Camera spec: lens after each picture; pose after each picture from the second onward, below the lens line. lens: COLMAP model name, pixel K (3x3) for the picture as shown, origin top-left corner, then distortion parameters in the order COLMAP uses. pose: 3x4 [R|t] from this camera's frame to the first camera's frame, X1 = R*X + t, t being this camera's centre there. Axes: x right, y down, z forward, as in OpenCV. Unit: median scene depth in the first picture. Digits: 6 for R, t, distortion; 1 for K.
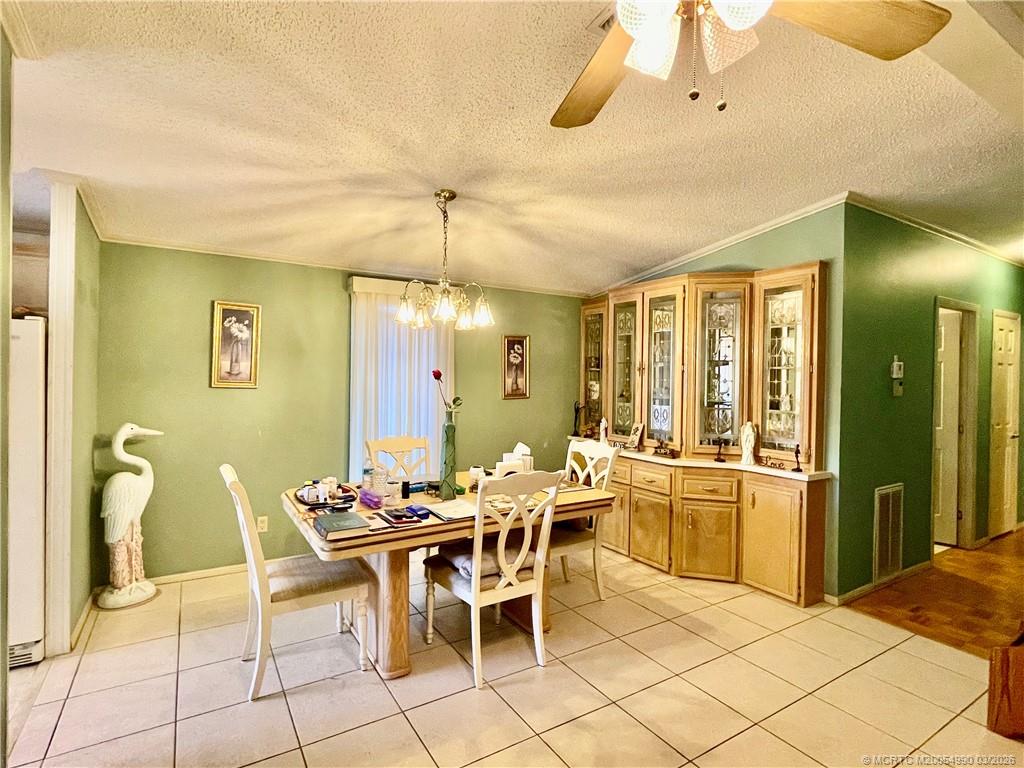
lens RADIAL K [[523.6, 0, 514.3], [0, 523.6, 380.0], [0, 0, 1]] dist [-0.003584, -0.001637]
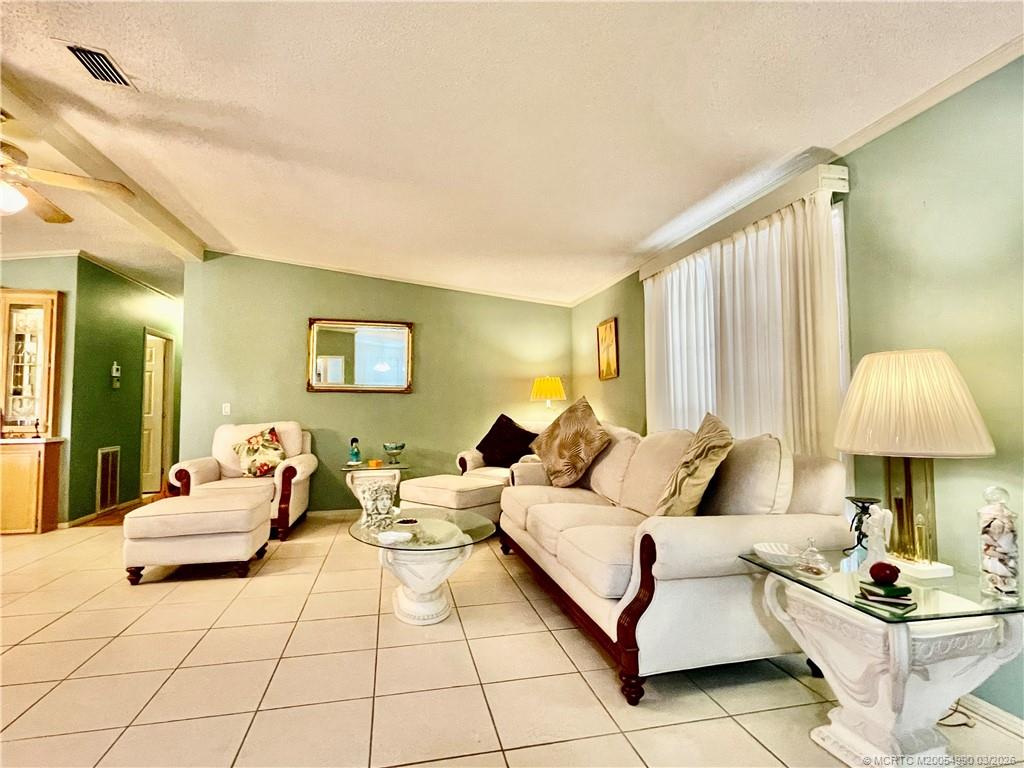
lens RADIAL K [[523.6, 0, 514.3], [0, 523.6, 380.0], [0, 0, 1]] dist [-0.003584, -0.001637]
pose [[0.331945, 0.036707, 0.942584, -0.330579], [0.020165, 0.998738, -0.045995, 0.104707], [-0.943083, 0.034275, 0.330786, -0.626029]]
